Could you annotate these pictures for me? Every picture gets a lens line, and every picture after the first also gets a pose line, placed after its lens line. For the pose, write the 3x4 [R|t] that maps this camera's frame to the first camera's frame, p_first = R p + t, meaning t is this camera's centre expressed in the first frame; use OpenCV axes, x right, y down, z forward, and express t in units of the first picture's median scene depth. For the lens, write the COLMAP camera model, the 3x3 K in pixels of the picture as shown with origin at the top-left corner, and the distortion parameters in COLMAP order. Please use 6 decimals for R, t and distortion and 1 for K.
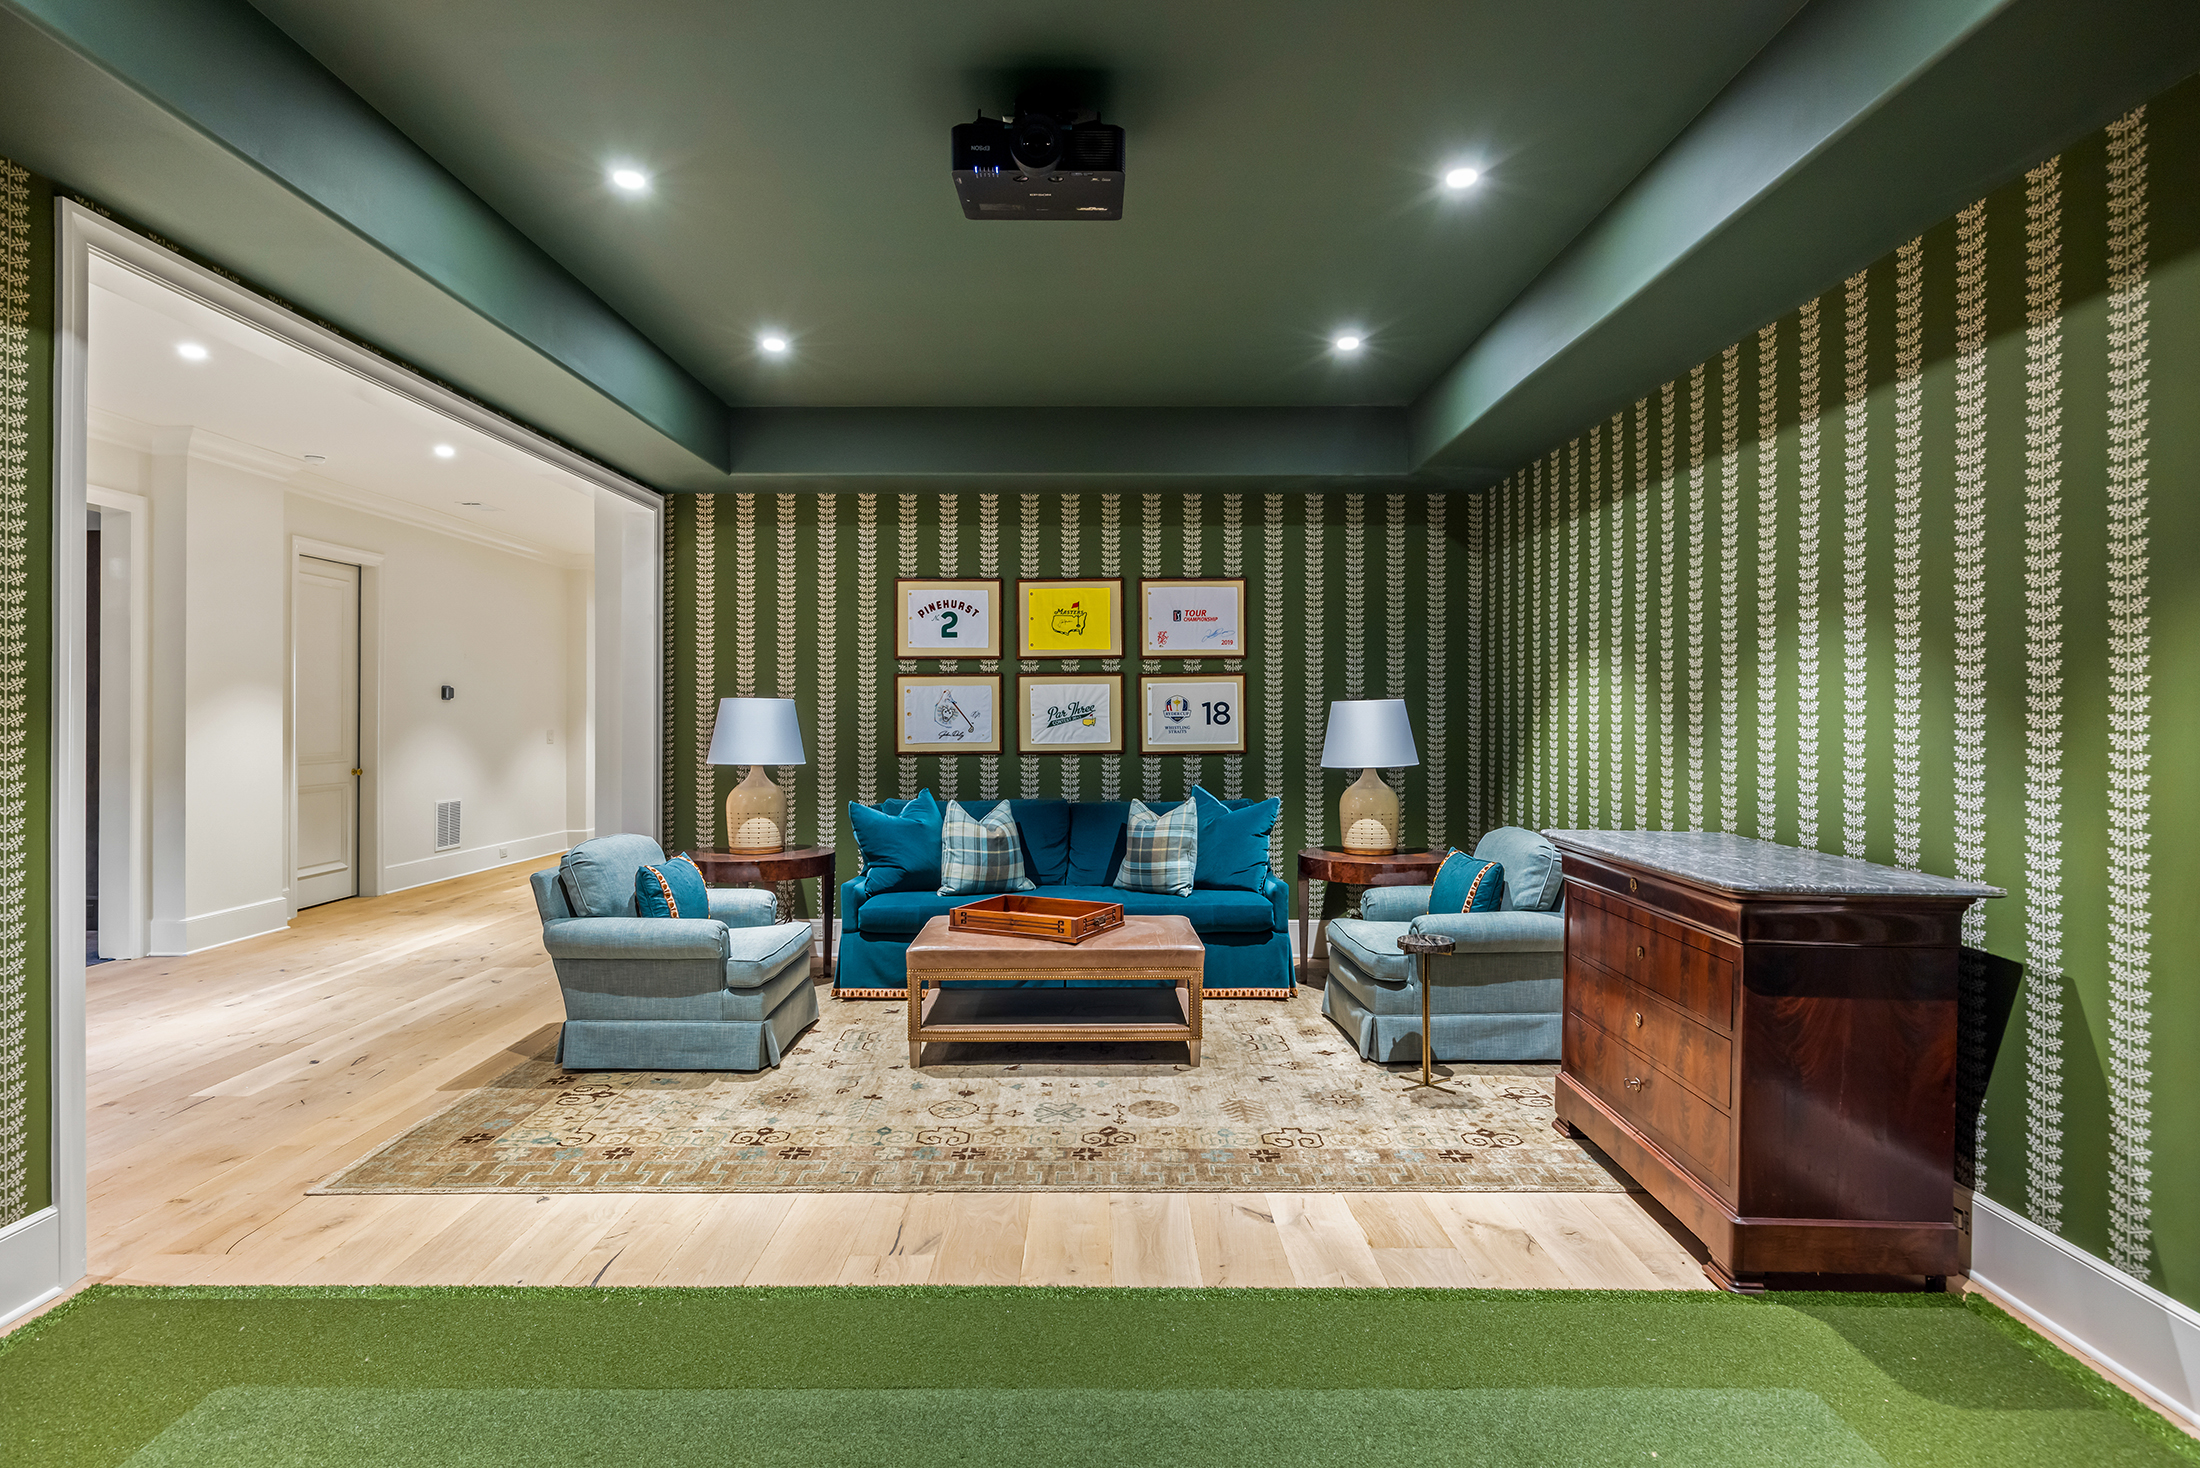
lens RADIAL K [[1243.6, 0, 1101.4], [0, 1243.6, 709.1], [0, 0, 1]] dist [-0.002333, 0.000080]
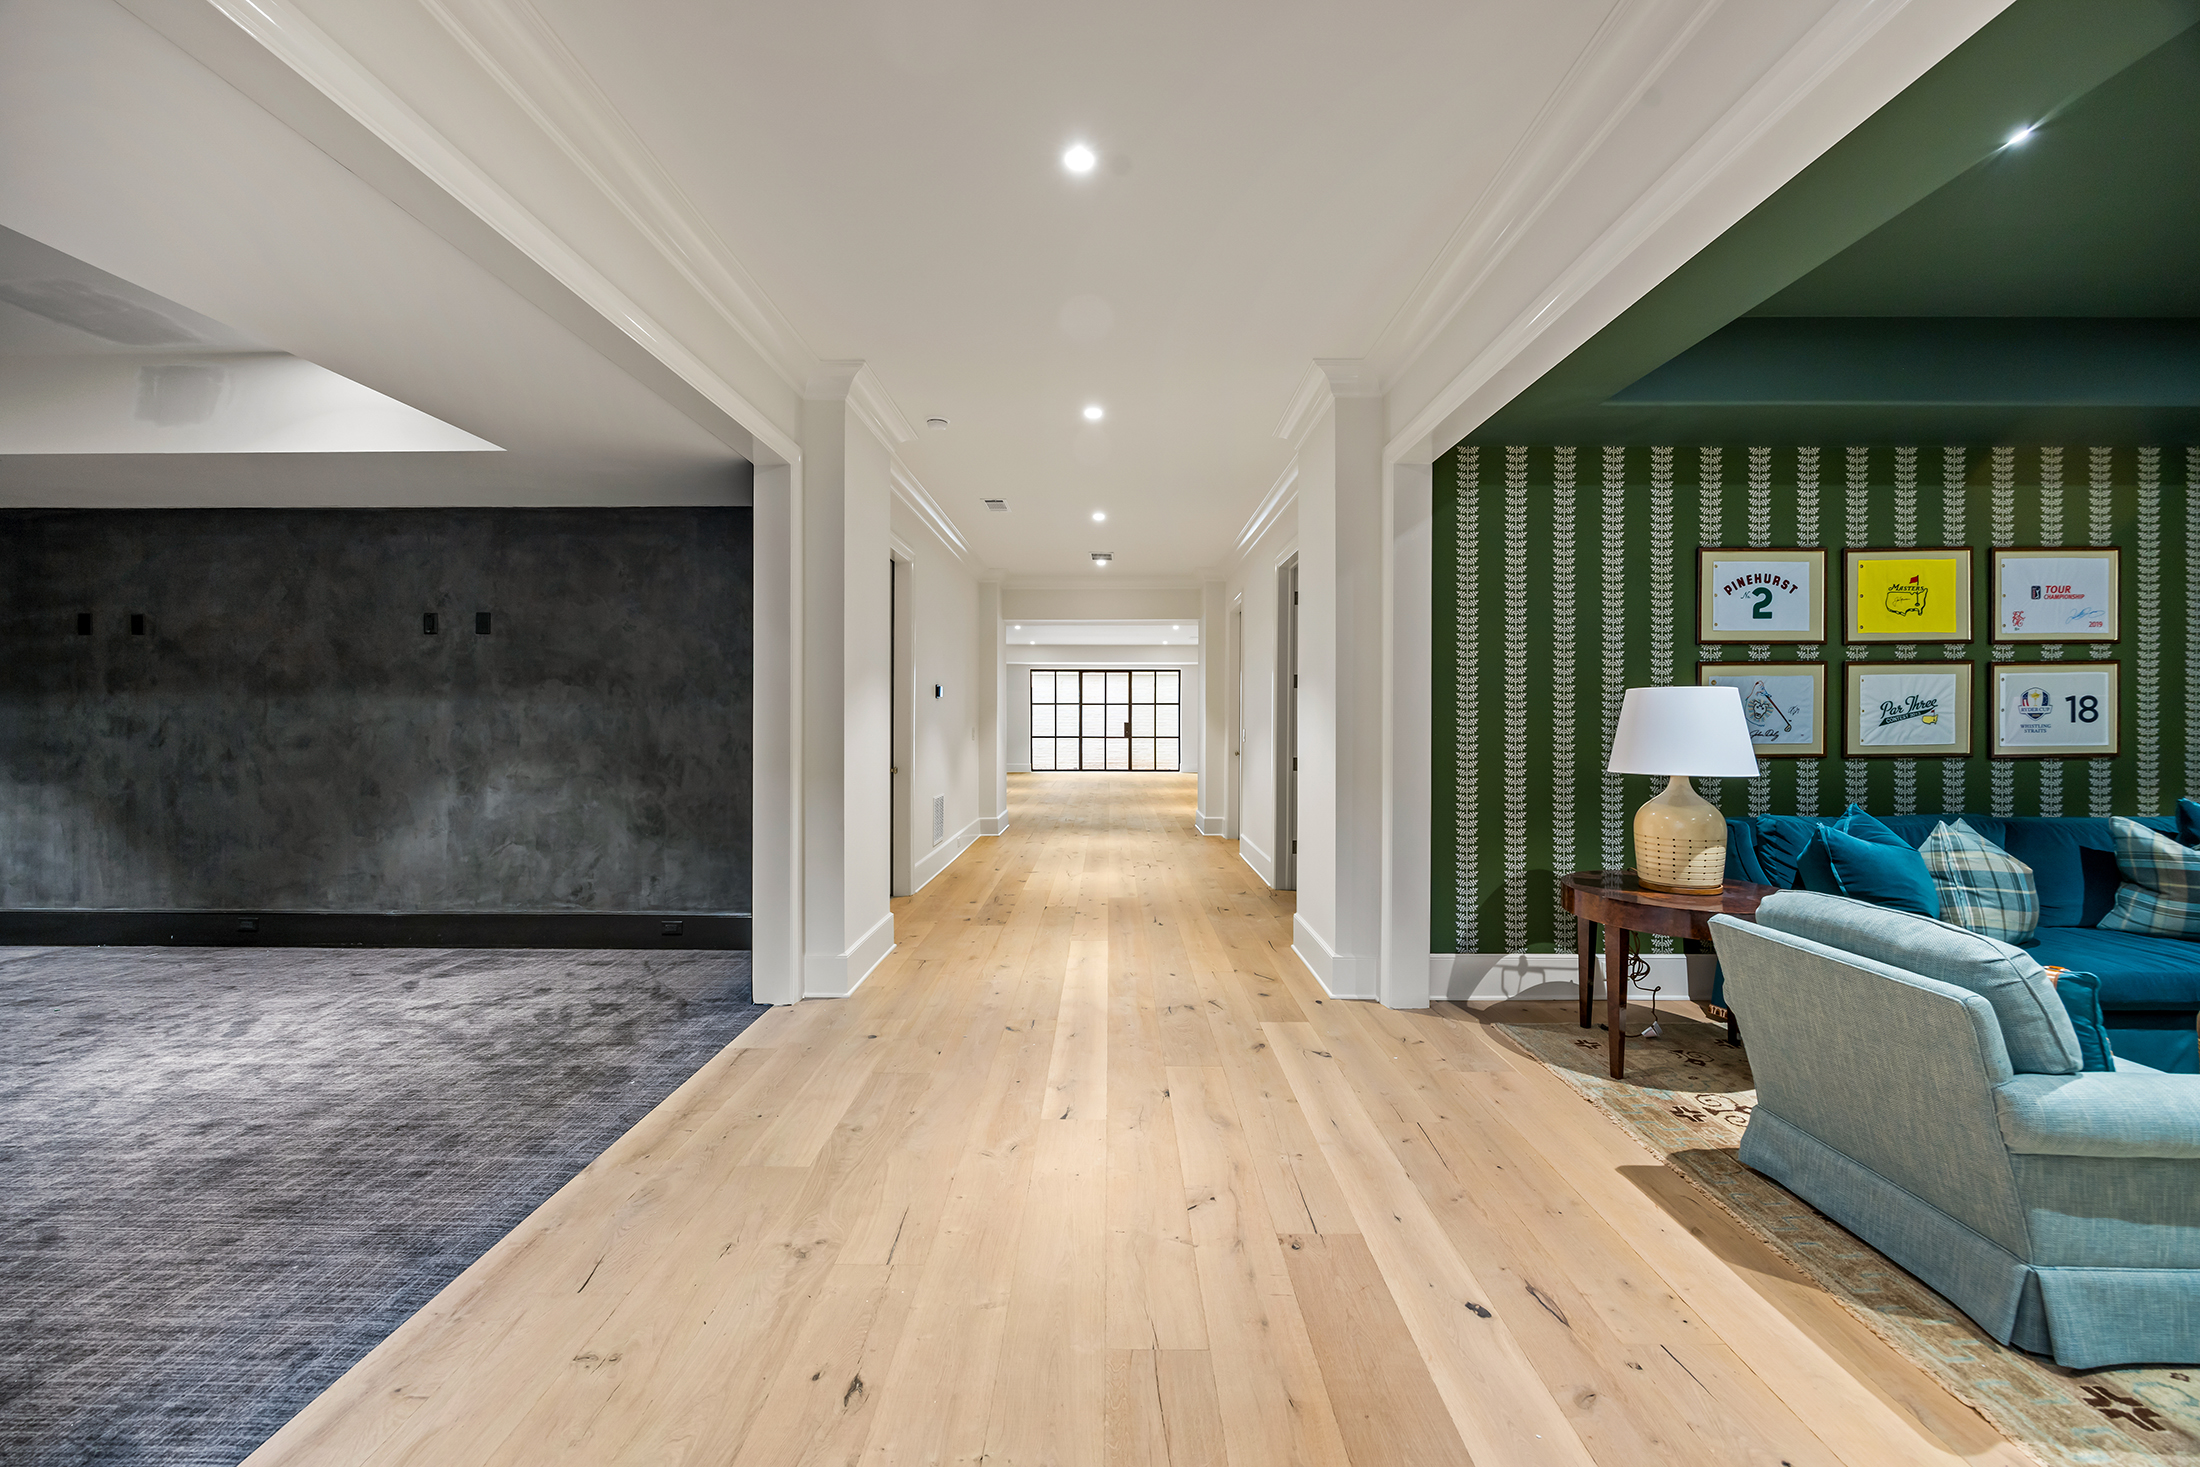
lens RADIAL K [[858.9, 0, 1109.1], [0, 858.9, 717.6], [0, 0, 1]] dist [0.000556, 0.000000]
pose [[1.000000, 0.000154, 0.000971, -0.563077], [-0.000161, 0.999973, 0.007379, 0.005067], [-0.000970, -0.007379, 0.999972, 0.421536]]
